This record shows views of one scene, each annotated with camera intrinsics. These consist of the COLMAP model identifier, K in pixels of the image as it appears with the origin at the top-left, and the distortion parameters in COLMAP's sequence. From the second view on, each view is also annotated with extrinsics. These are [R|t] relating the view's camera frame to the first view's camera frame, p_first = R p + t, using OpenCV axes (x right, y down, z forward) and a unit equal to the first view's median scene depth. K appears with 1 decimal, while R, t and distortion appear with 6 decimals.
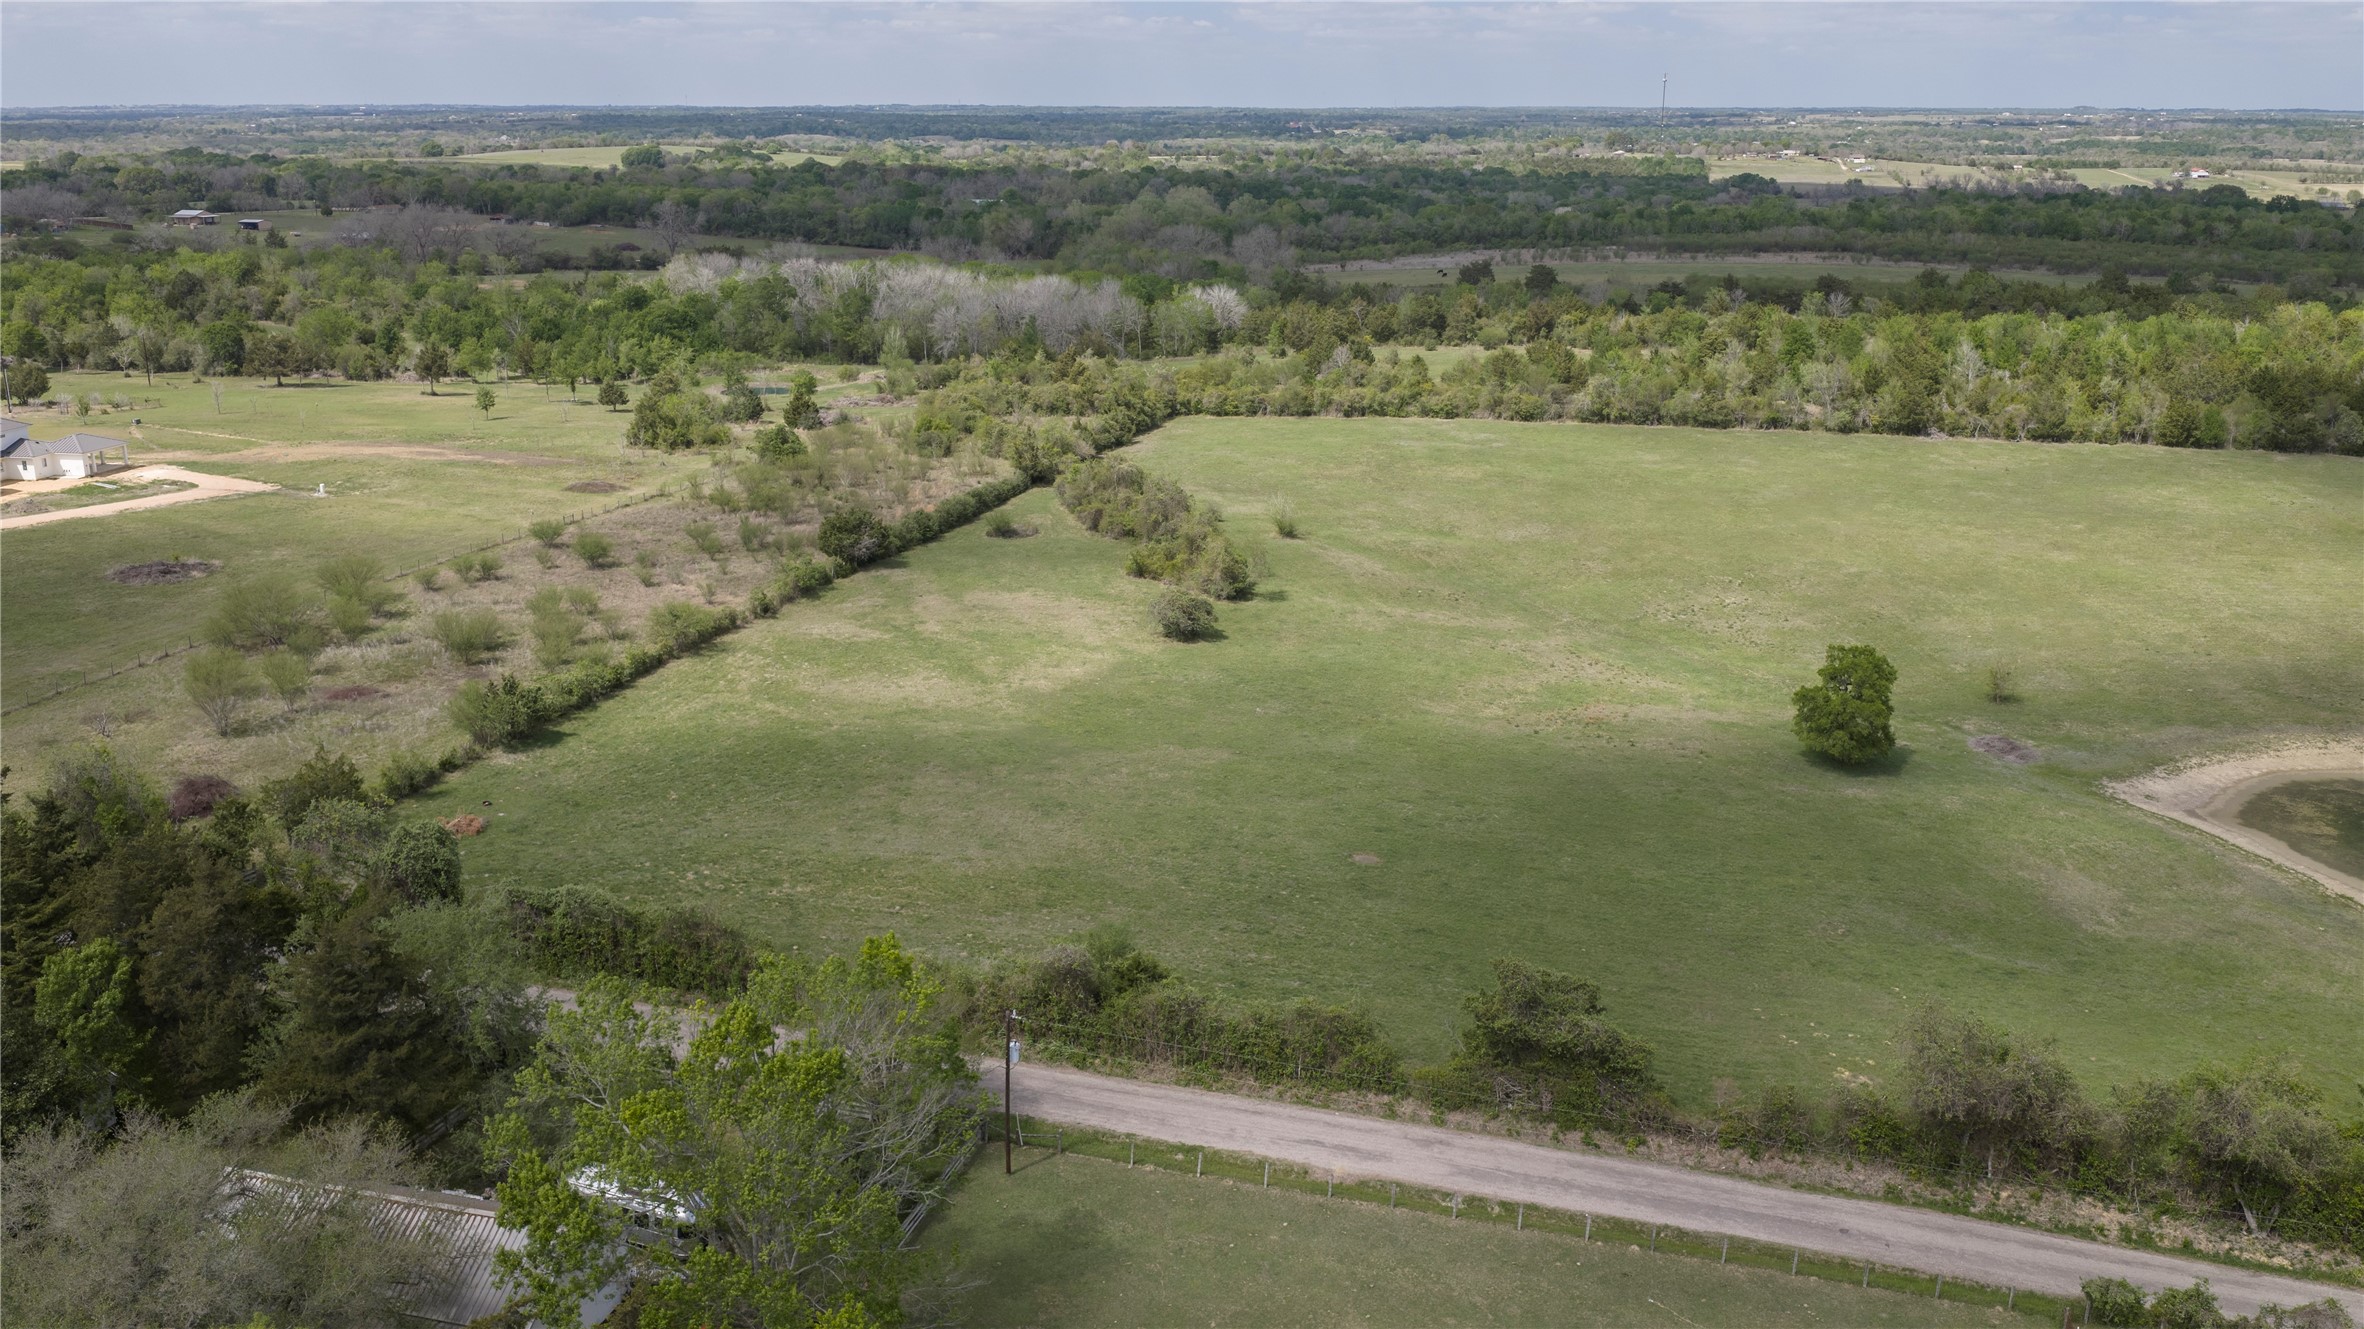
lens RADIAL K [[1967.6, 0, 1181.9], [0, 1967.6, 660.9], [0, 0, 1]] dist [0.024639, -0.053694]
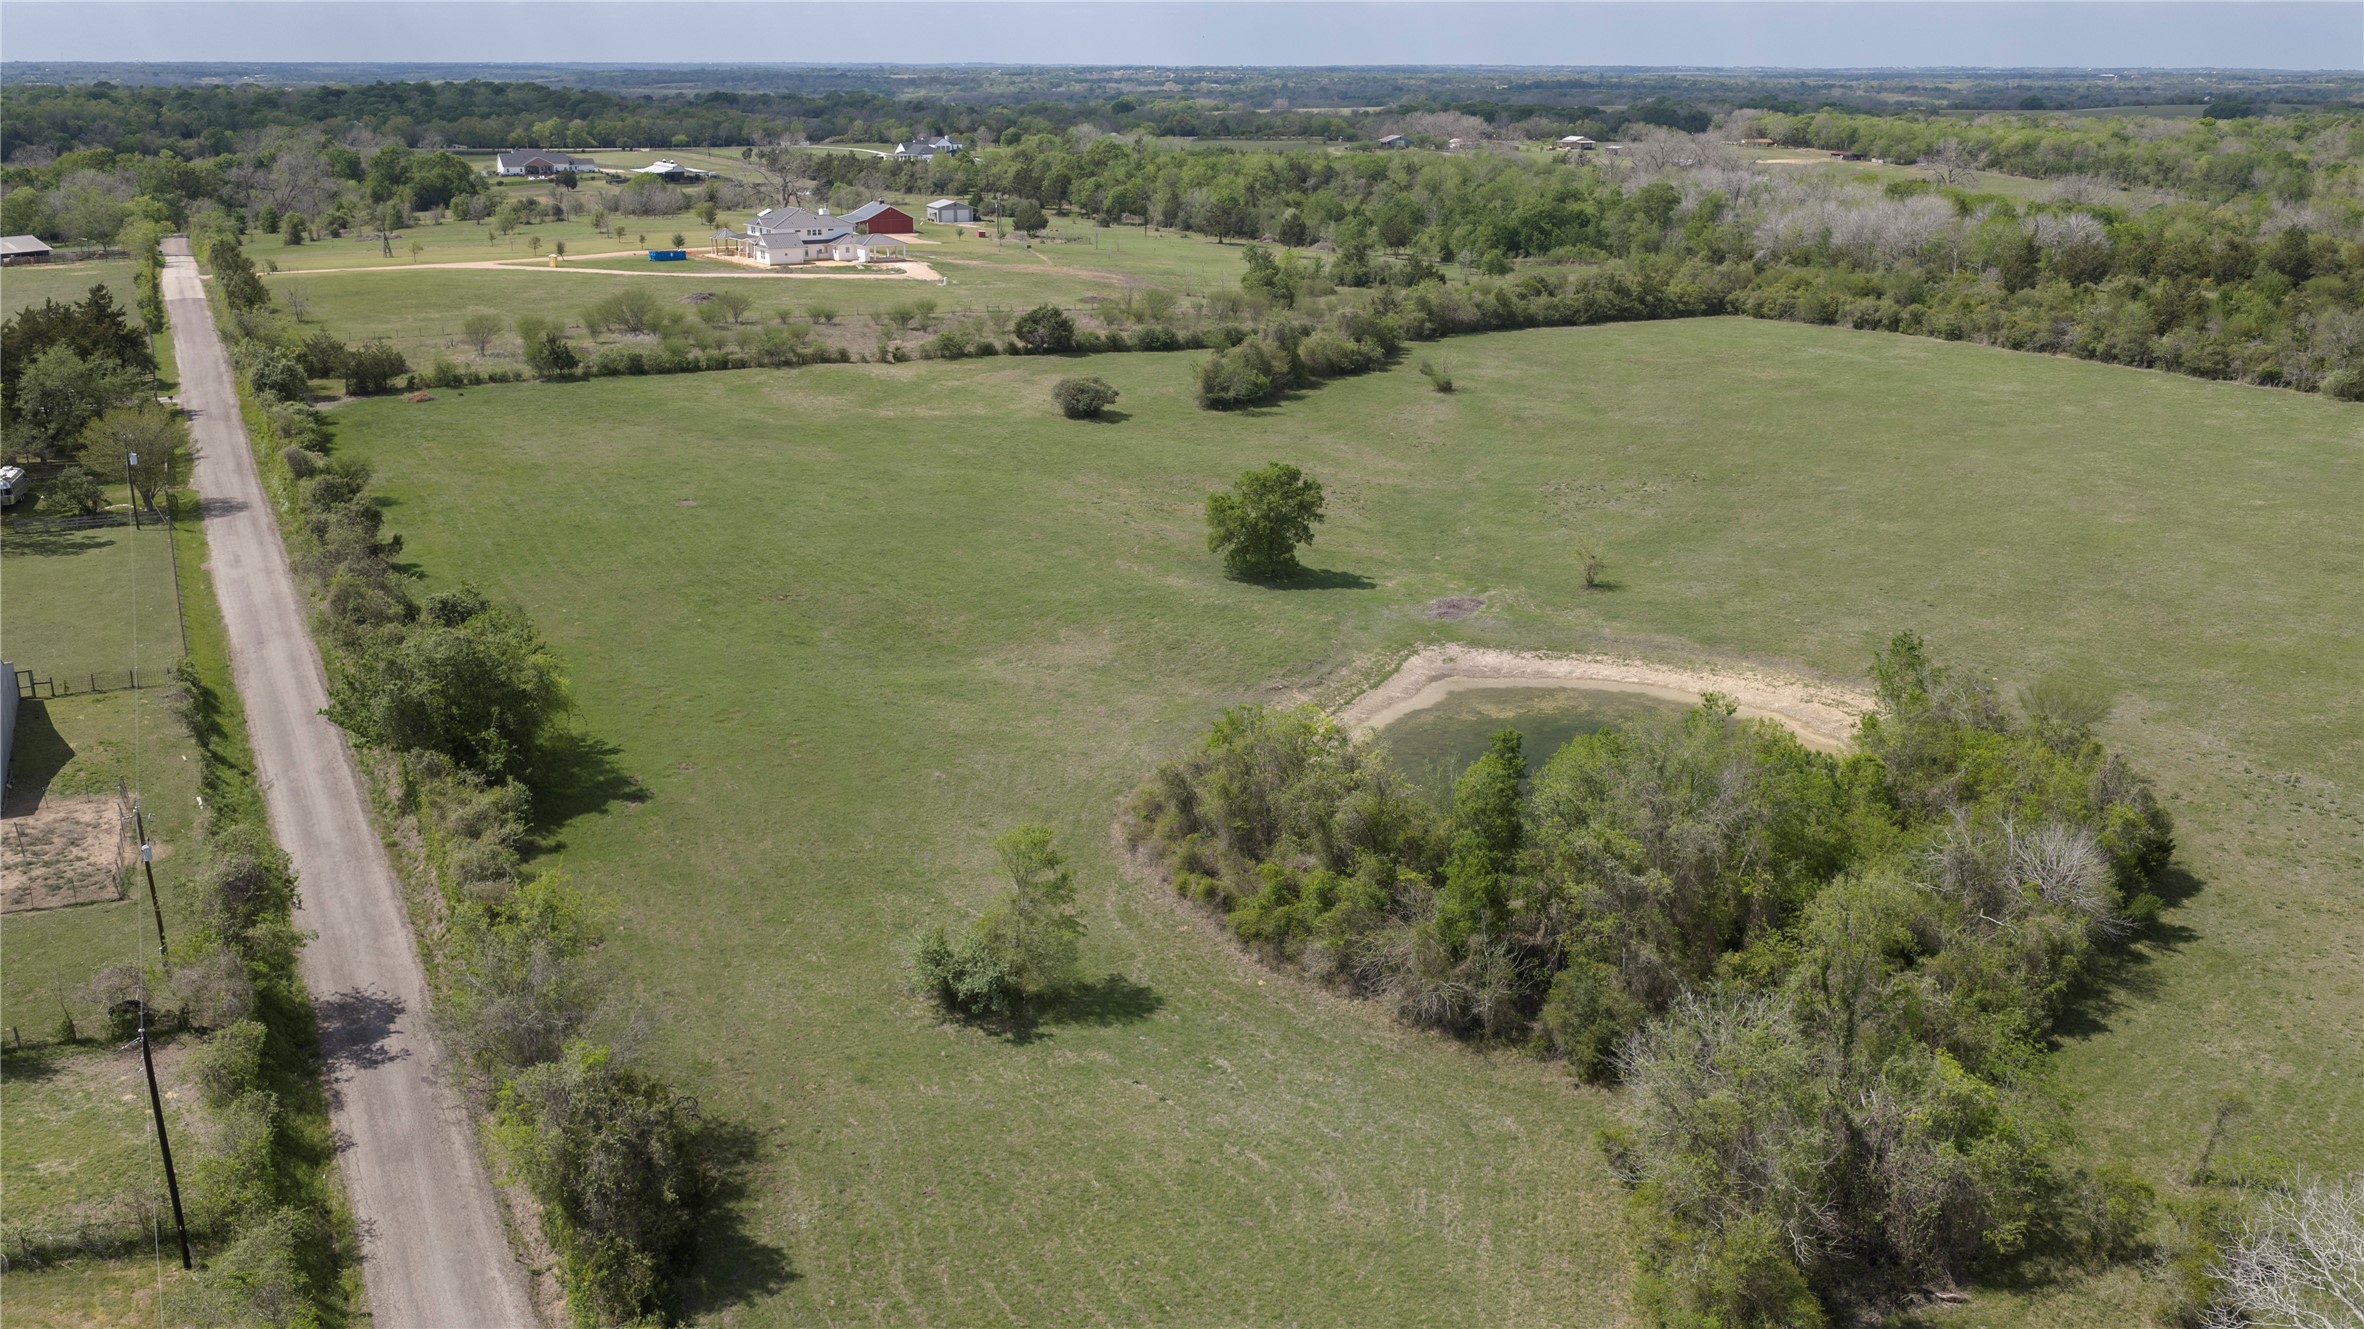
lens RADIAL K [[1967.6, 0, 1184.6], [0, 1967.6, 665.4], [0, 0, 1]] dist [0.024639, -0.053694]
pose [[0.682601, 0.215597, -0.698265, 0.682767], [-0.202373, 0.973891, 0.102867, 0.000313], [0.702212, 0.071093, 0.708410, 0.149578]]
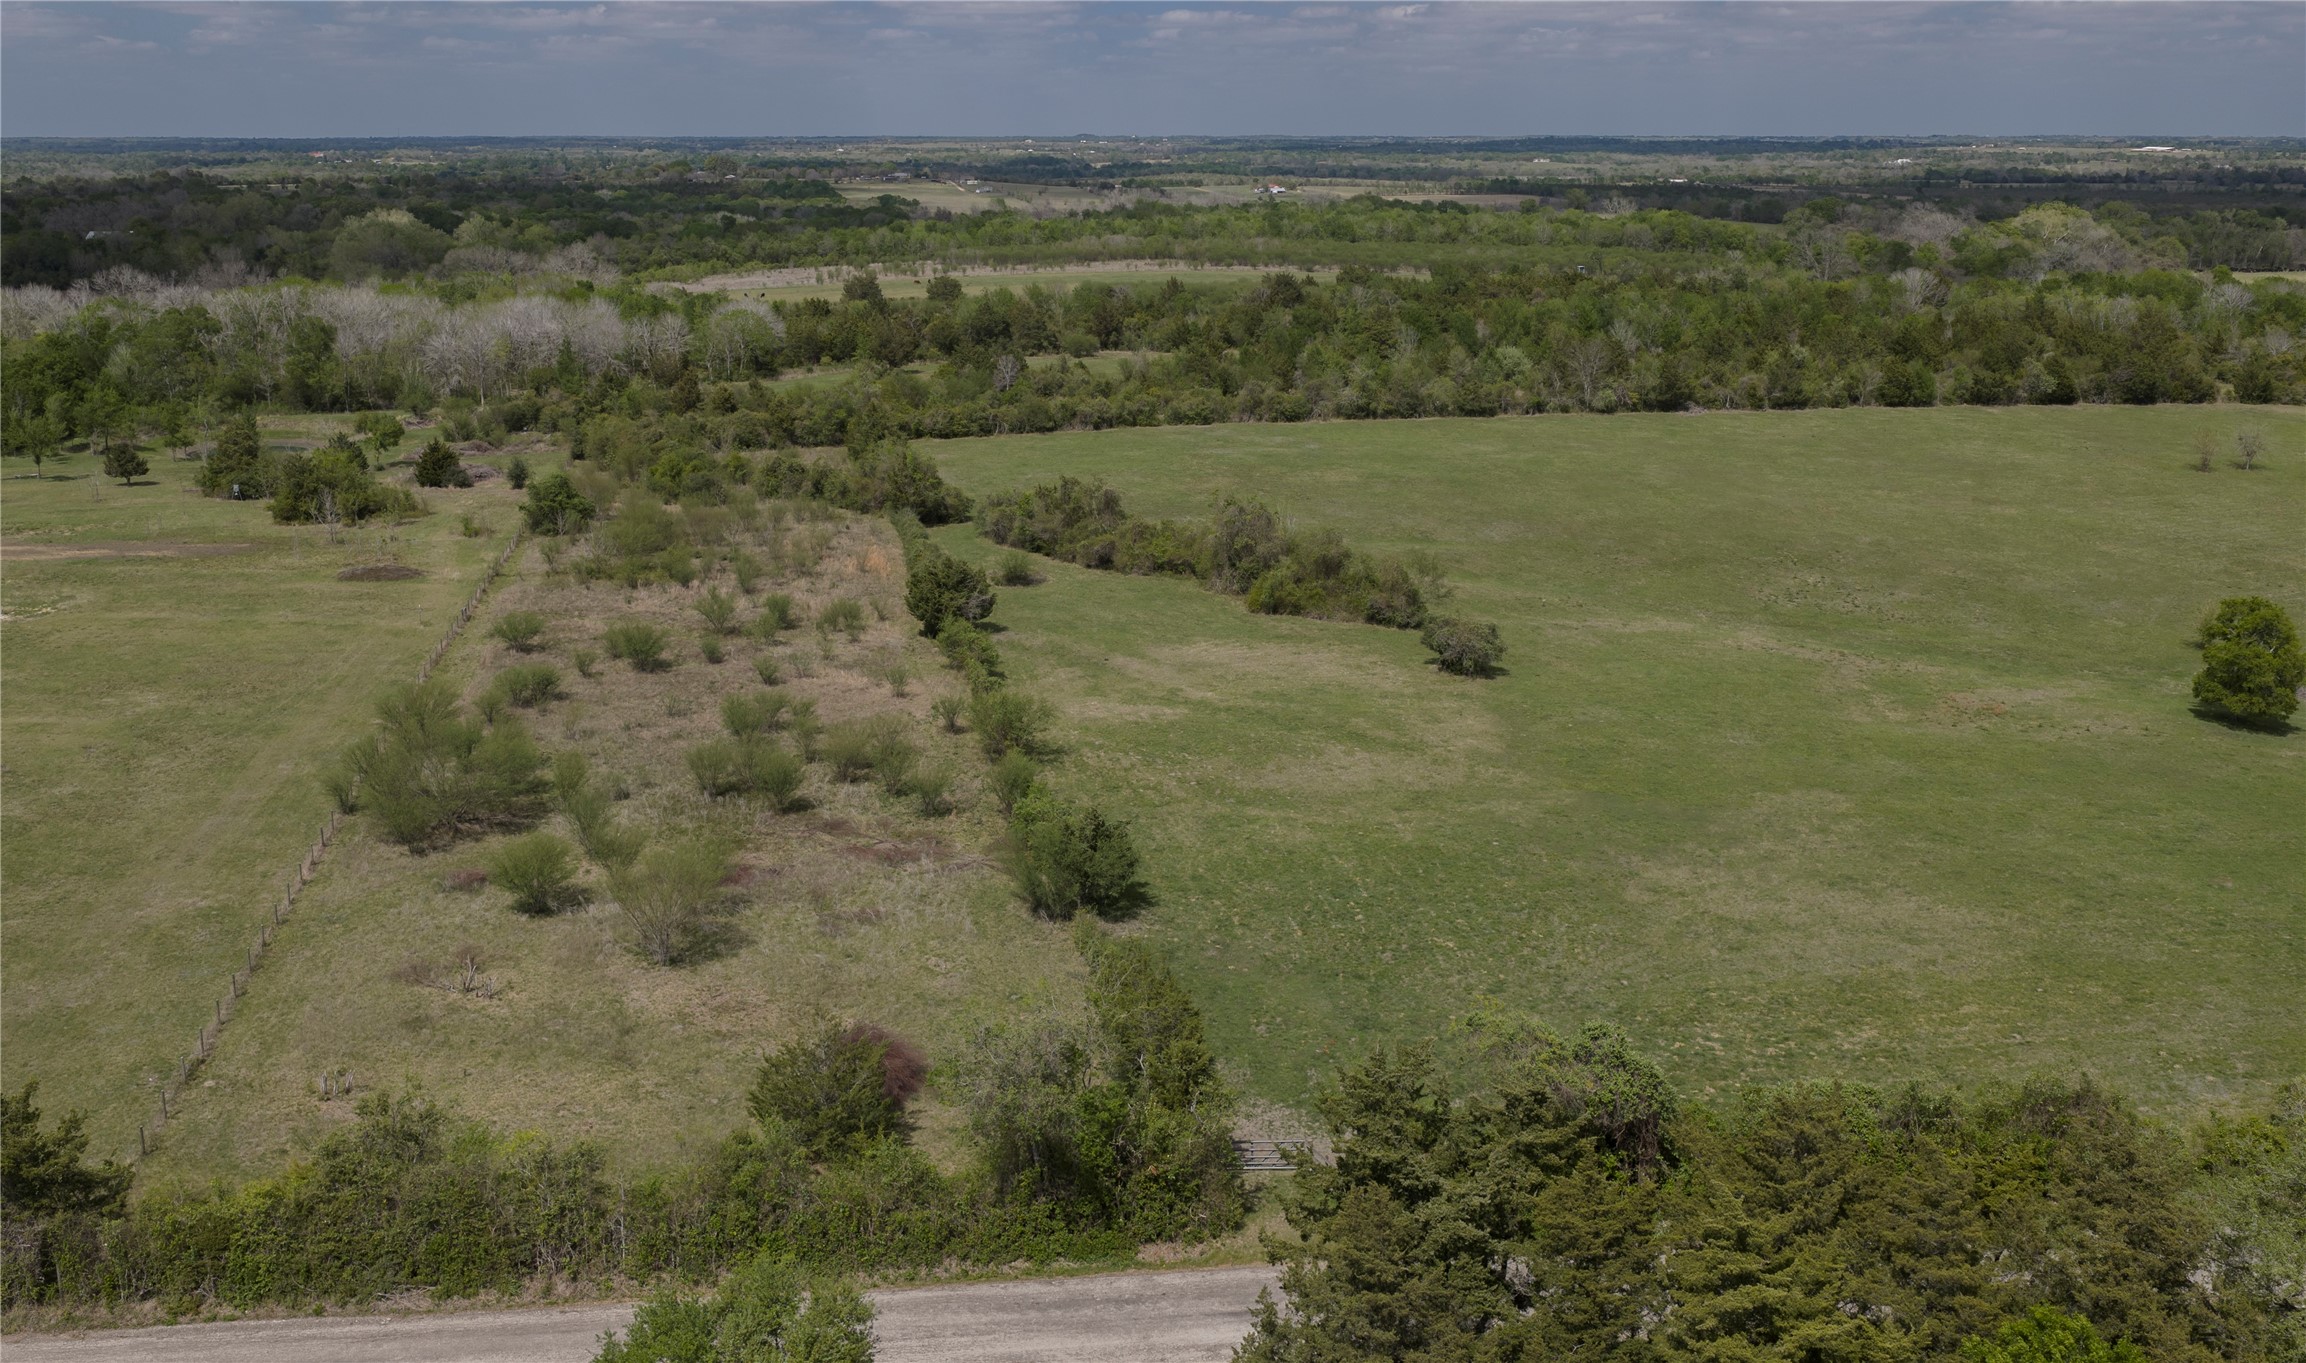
lens RADIAL K [[2068.9, 0, 1131.5], [0, 2068.9, 675.9], [0, 0, 1]] dist [0.022201, -0.052607]
pose [[0.916605, -0.105665, 0.385578, -0.333709], [0.112331, 0.993657, 0.005269, -0.020986], [-0.383689, 0.038483, 0.922660, 0.172421]]
